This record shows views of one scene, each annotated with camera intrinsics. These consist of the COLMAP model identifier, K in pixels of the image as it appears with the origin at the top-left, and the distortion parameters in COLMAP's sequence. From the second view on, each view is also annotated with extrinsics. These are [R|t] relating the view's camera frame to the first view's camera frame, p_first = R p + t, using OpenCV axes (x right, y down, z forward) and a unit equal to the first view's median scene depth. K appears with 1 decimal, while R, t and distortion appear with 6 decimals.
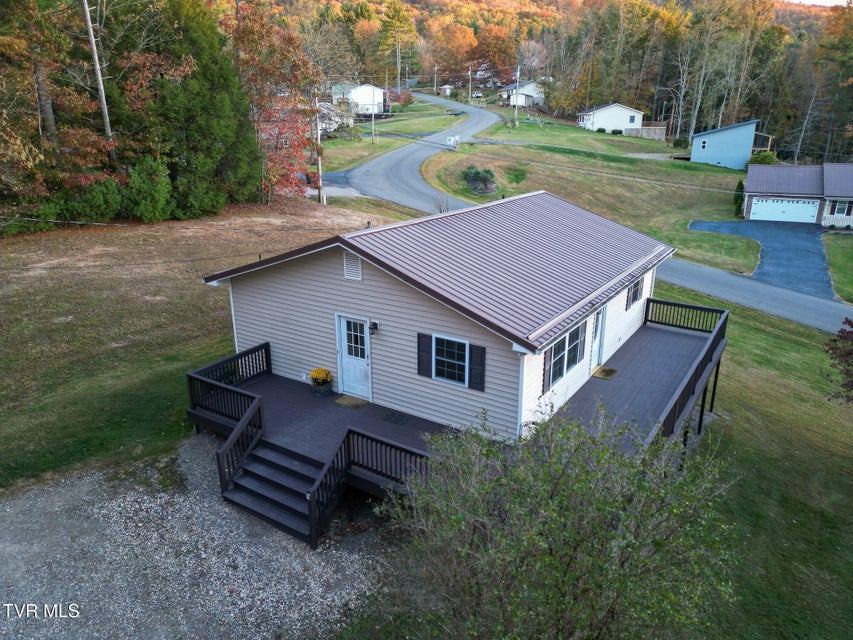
lens RADIAL K [[597.0, 0, 433.9], [0, 597.0, 324.5], [0, 0, 1]] dist [0.057282, -0.038943]
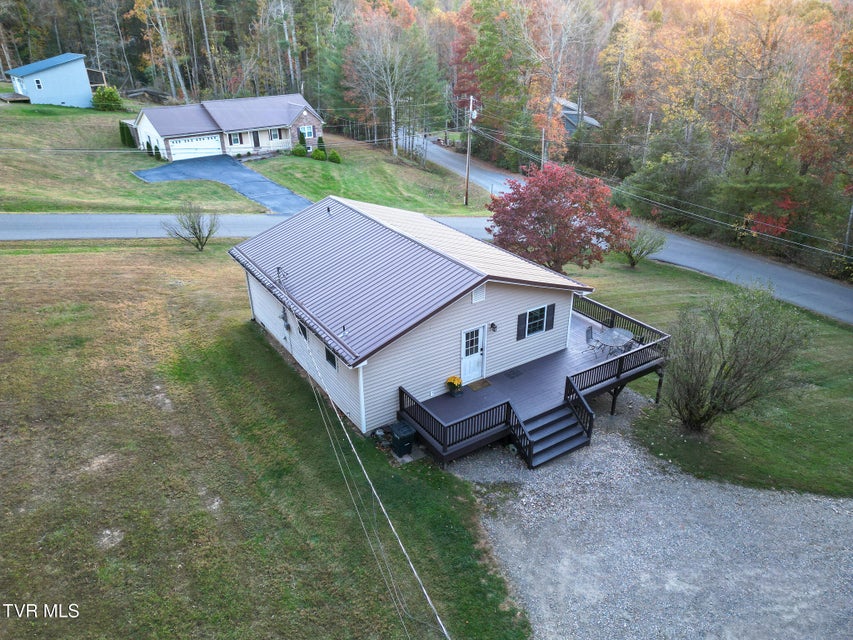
lens RADIAL K [[597.0, 0, 429.6], [0, 597.0, 317.9], [0, 0, 1]] dist [0.057282, -0.038943]
pose [[0.408953, -0.409561, 0.815486, -0.517907], [0.296907, 0.904724, 0.305485, -0.194541], [-0.862904, 0.117195, 0.491591, 0.161434]]
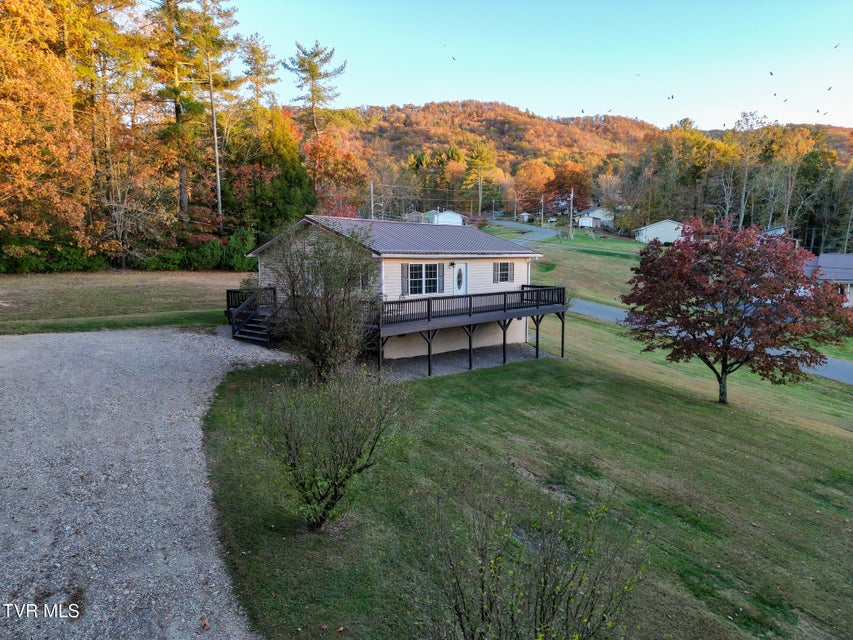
lens RADIAL K [[597.0, 0, 431.8], [0, 597.0, 326.8], [0, 0, 1]] dist [0.057282, -0.038943]
pose [[0.986450, 0.015730, -0.163309, 0.213404], [-0.048672, 0.978641, -0.199732, 0.214733], [0.156679, 0.204974, 0.966146, -0.280729]]
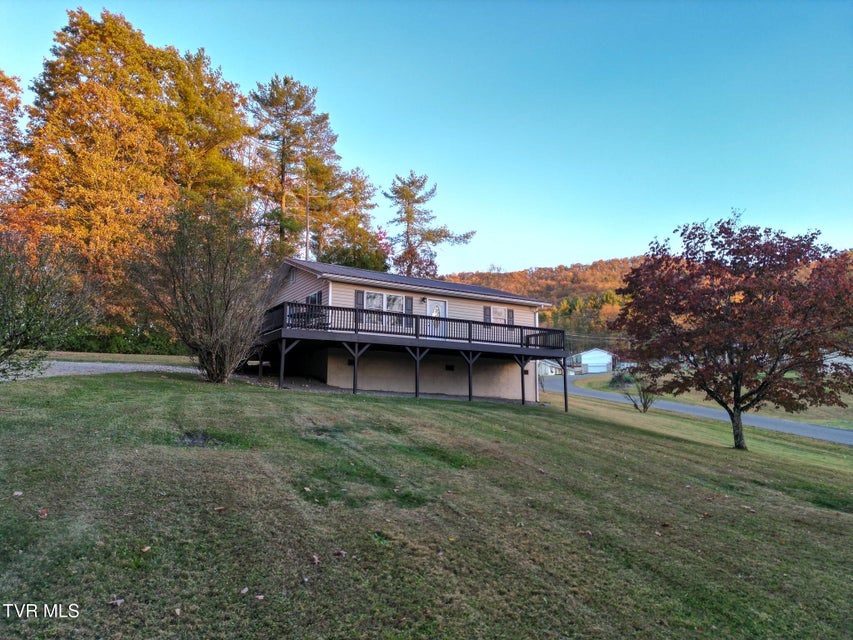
lens RADIAL K [[597.0, 0, 431.6], [0, 597.0, 320.5], [0, 0, 1]] dist [0.057282, -0.038943]
pose [[0.899955, -0.064732, -0.431150, 0.427641], [-0.140664, 0.892922, -0.427673, 0.311586], [0.412667, 0.445534, 0.794484, -0.119364]]
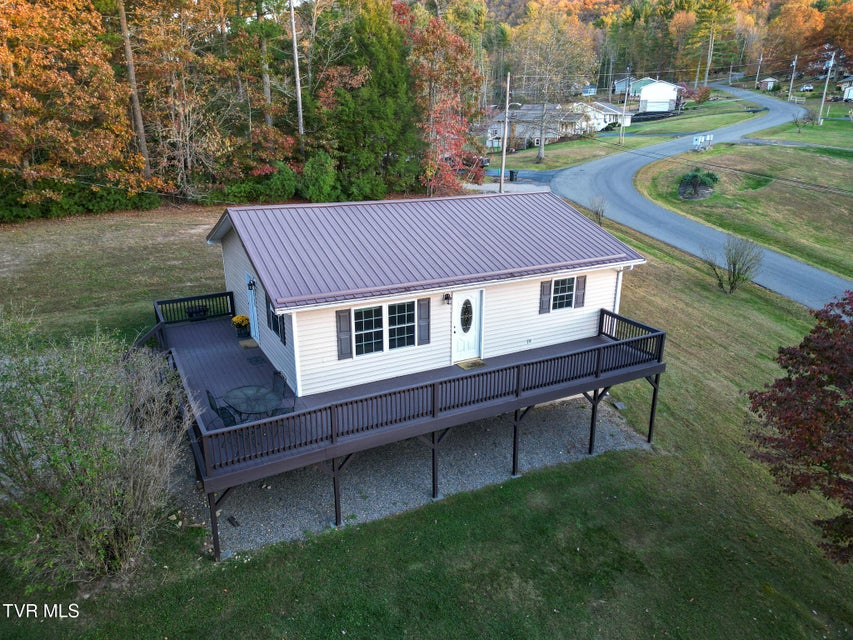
lens RADIAL K [[597.0, 0, 429.0], [0, 597.0, 325.9], [0, 0, 1]] dist [0.057282, -0.038943]
pose [[0.873451, 0.156666, -0.461020, 0.314147], [-0.155799, 0.986970, 0.040218, -0.006842], [0.461314, 0.036699, 0.886478, 0.023768]]
